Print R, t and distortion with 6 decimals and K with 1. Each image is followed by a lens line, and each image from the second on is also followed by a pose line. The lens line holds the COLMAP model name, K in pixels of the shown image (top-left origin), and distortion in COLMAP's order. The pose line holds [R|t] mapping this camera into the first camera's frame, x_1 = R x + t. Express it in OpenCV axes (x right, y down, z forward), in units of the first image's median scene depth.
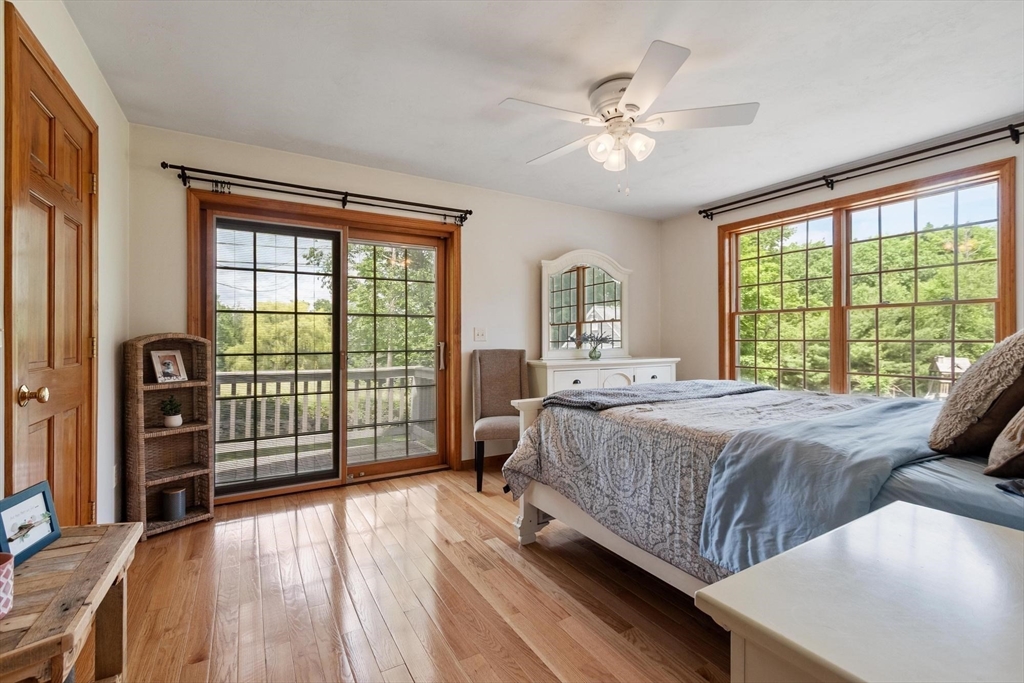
lens RADIAL K [[463.8, 0, 513.5], [0, 463.8, 340.9], [0, 0, 1]] dist [0.002326, -0.000106]
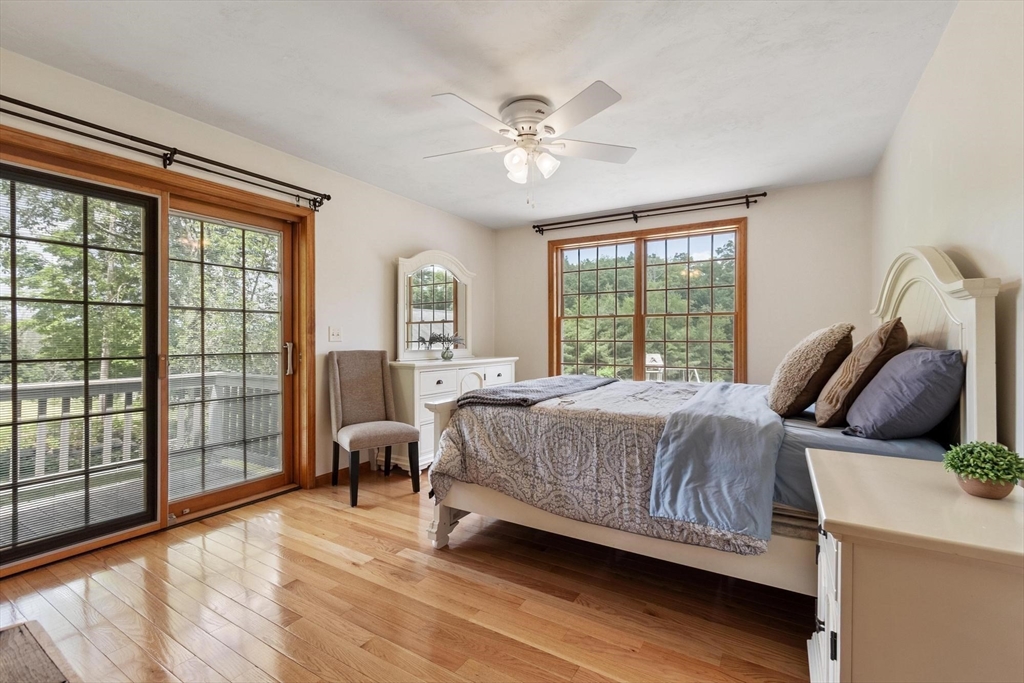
lens RADIAL K [[463.8, 0, 521.8], [0, 463.8, 343.7], [0, 0, 1]] dist [0.002326, -0.000106]
pose [[0.875987, -0.001493, 0.482333, -0.239785], [-0.000477, 0.999992, 0.003961, 0.000822], [-0.482335, -0.003700, 0.875979, 0.045565]]
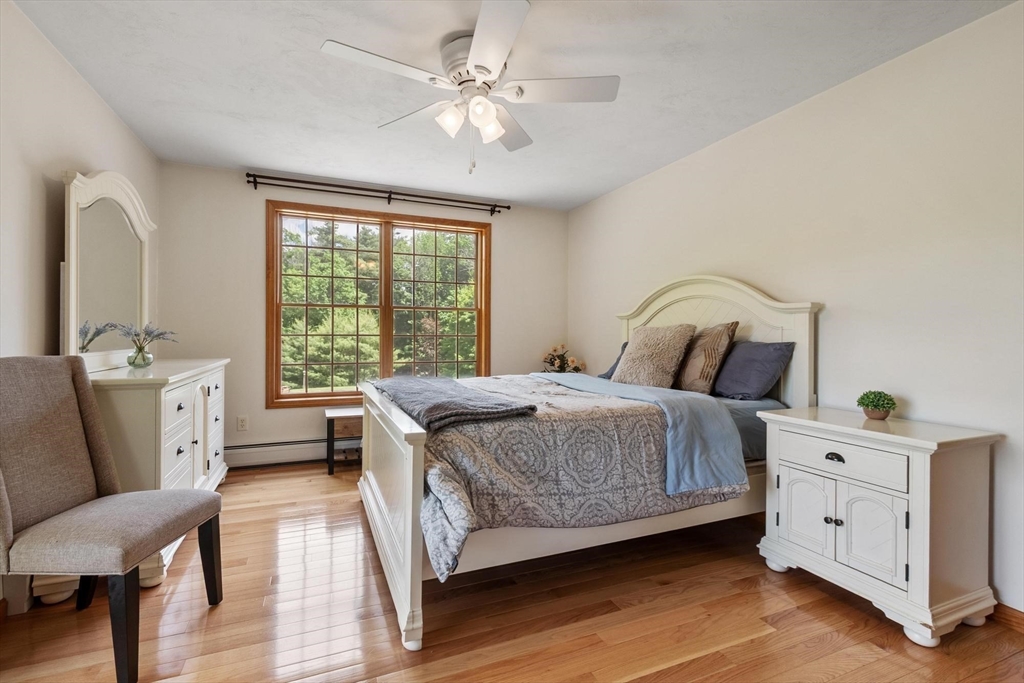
lens RADIAL K [[463.8, 0, 527.8], [0, 463.8, 334.8], [0, 0, 1]] dist [0.002326, -0.000106]
pose [[0.115605, -0.000813, 0.993295, -0.492956], [-0.001174, 0.999999, 0.000955, -0.004203], [-0.993295, -0.001276, 0.115604, 0.622073]]
